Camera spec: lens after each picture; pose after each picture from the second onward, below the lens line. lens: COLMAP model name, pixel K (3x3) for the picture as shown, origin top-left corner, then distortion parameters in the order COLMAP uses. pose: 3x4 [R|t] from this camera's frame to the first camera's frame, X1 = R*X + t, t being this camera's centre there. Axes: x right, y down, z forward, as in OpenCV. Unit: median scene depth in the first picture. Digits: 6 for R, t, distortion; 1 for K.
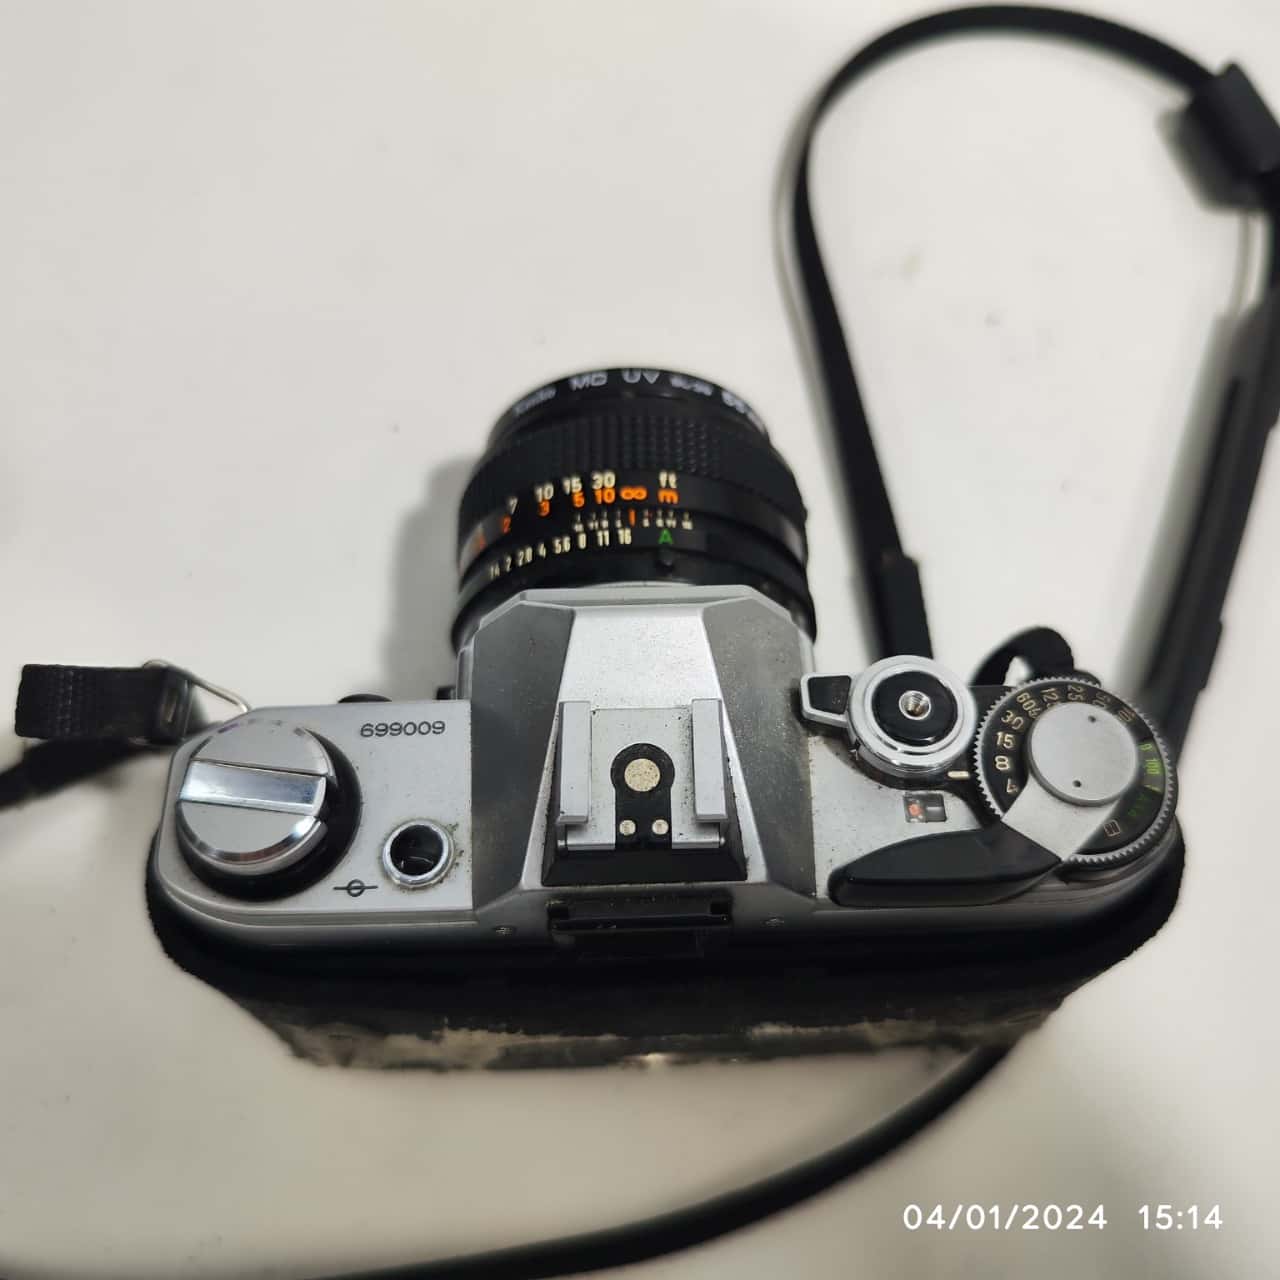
lens RADIAL K [[1321.5, 0, 640.0], [0, 1321.5, 640.0], [0, 0, 1]] dist [-0.090891, -0.006621]
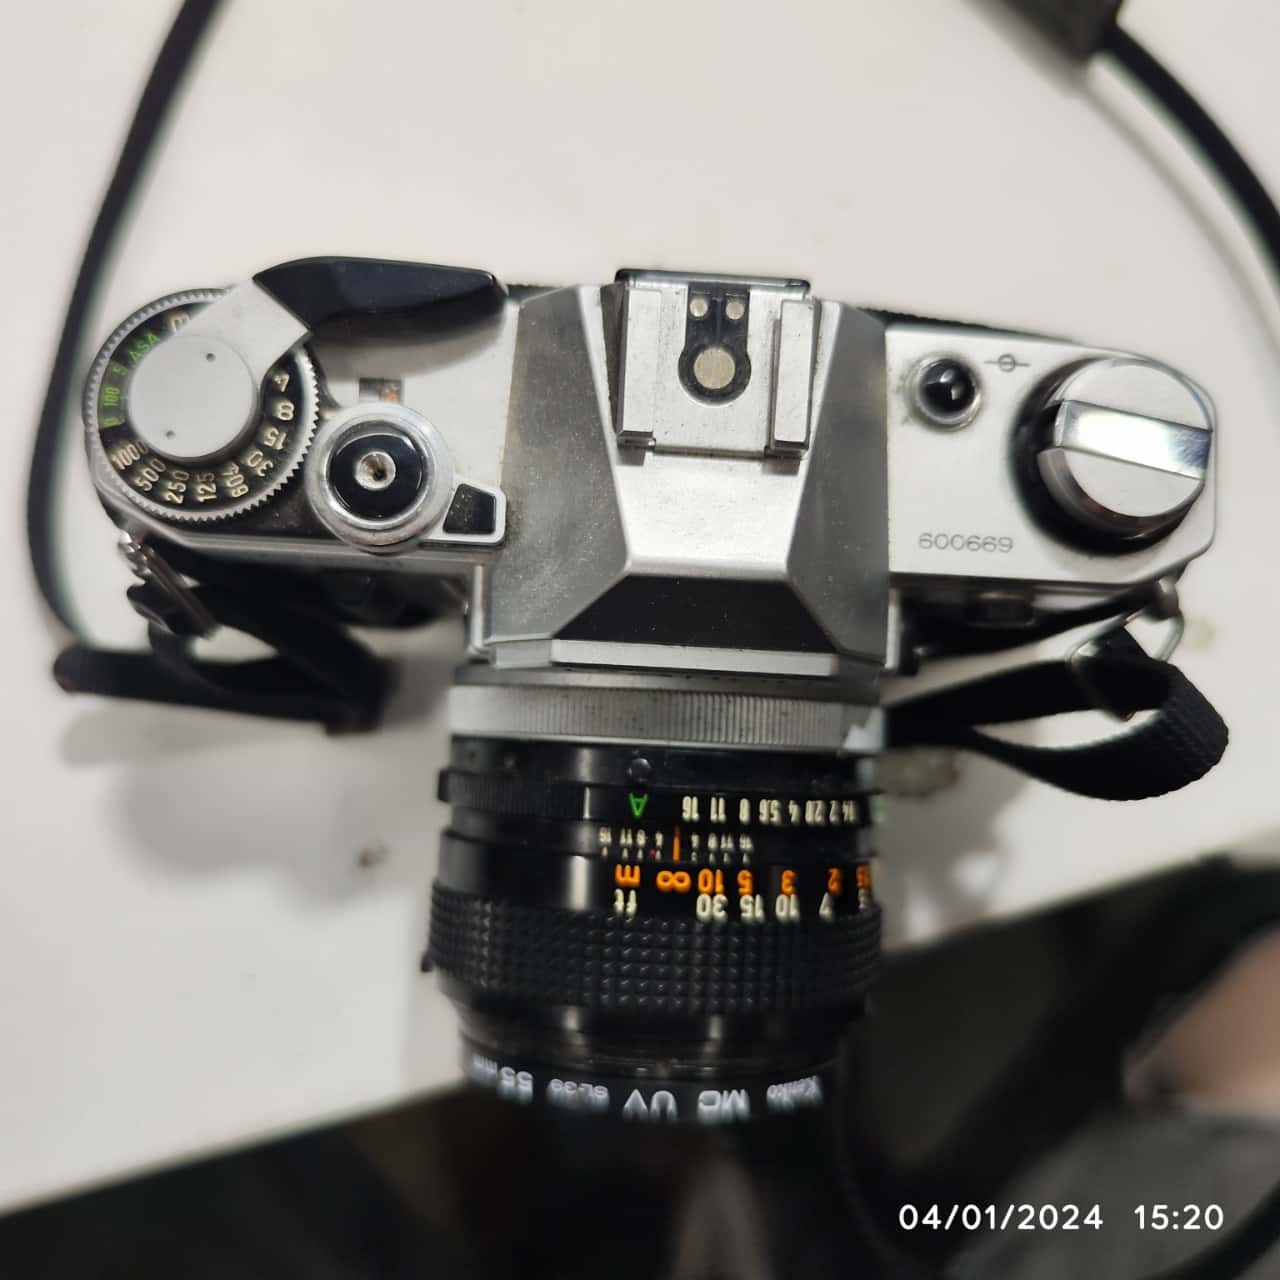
lens RADIAL K [[1321.5, 0, 640.0], [0, 1321.5, 640.0], [0, 0, 1]] dist [-0.090891, -0.006621]
pose [[-0.995482, -0.083043, -0.046046, 0.060707], [0.040421, -0.809401, 0.585863, -0.444764], [-0.085922, 0.581355, 0.809101, 0.315487]]
